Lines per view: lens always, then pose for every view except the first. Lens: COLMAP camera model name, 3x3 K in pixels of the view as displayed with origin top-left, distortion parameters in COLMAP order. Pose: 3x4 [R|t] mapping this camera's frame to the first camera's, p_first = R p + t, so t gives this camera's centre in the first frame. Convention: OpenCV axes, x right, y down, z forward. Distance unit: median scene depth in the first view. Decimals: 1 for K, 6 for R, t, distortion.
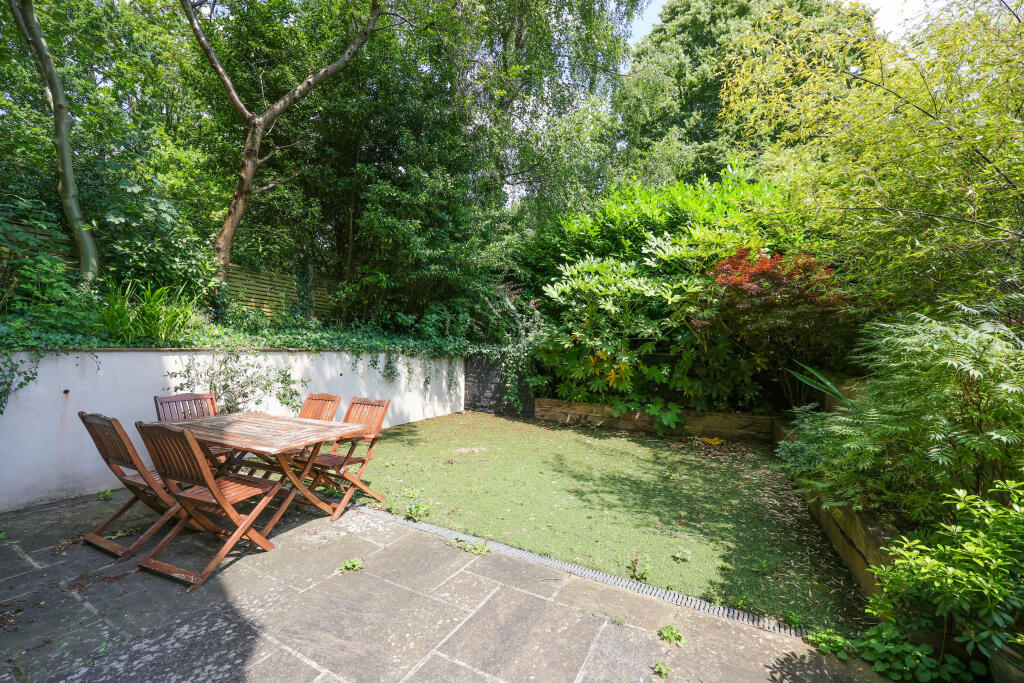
lens RADIAL K [[421.2, 0, 519.2], [0, 421.2, 338.6], [0, 0, 1]] dist [0.000994, 0.000258]
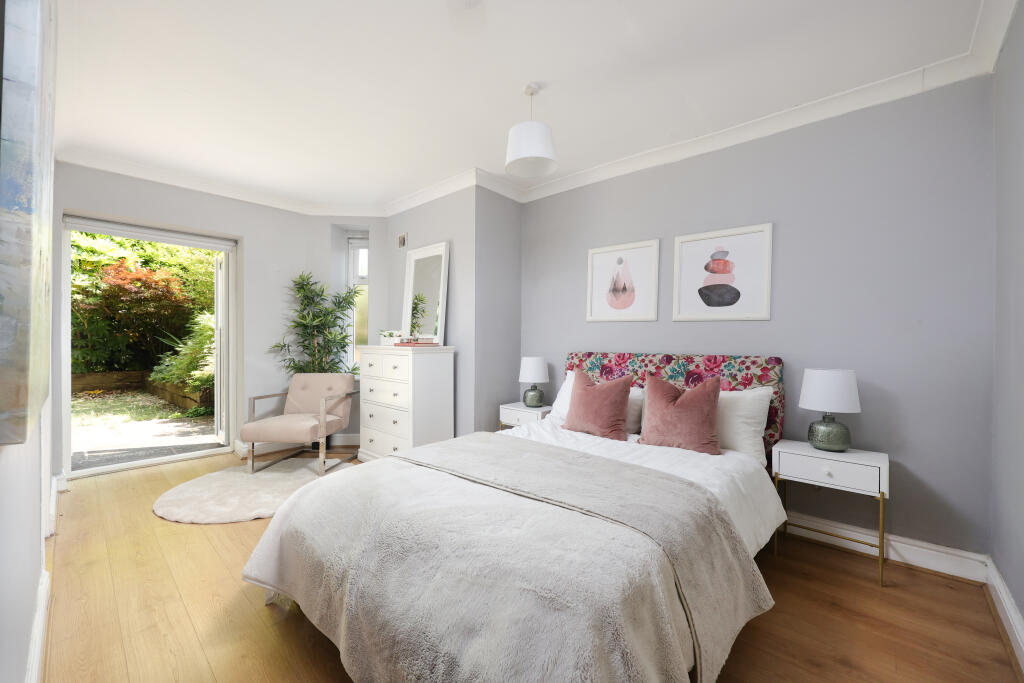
lens RADIAL K [[421.2, 0, 511.5], [0, 421.2, 339.6], [0, 0, 1]] dist [0.000994, 0.000258]
pose [[0.279202, -0.016383, 0.960093, -0.484484], [-0.020558, 0.999523, 0.023035, 0.009069], [-0.960012, -0.026169, 0.278732, -0.698187]]
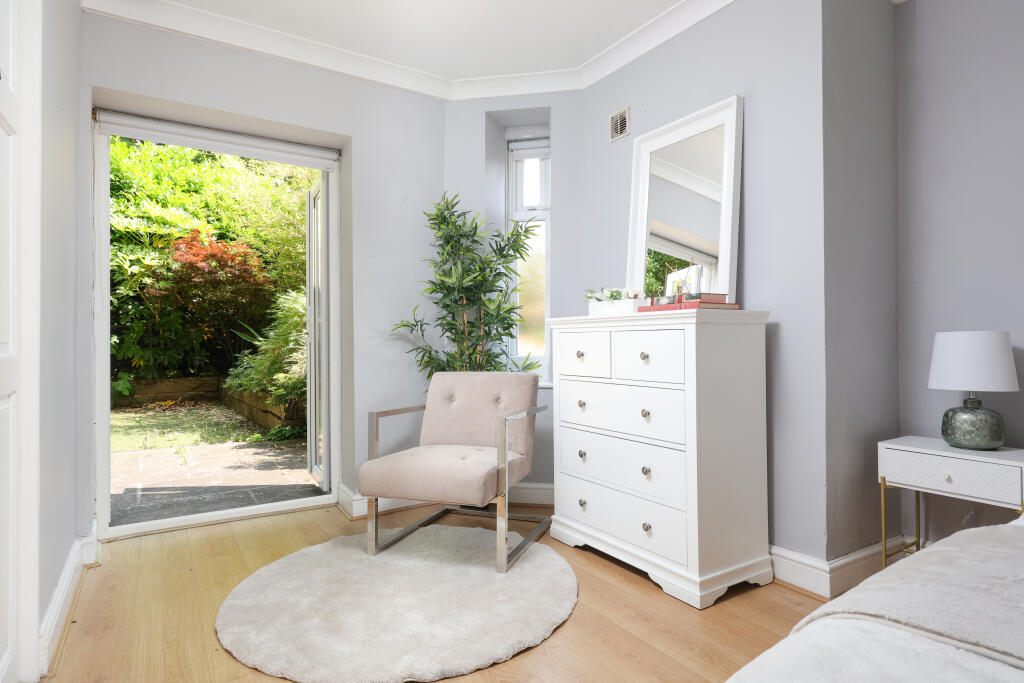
lens RADIAL K [[572.3, 0, 513.3], [0, 572.3, 336.2], [0, 0, 1]] dist [-0.002687, 0.000561]
pose [[0.507343, -0.010528, 0.861680, -0.351147], [-0.004912, 0.999874, 0.015109, 0.043481], [-0.861730, -0.011898, 0.507227, -0.512007]]
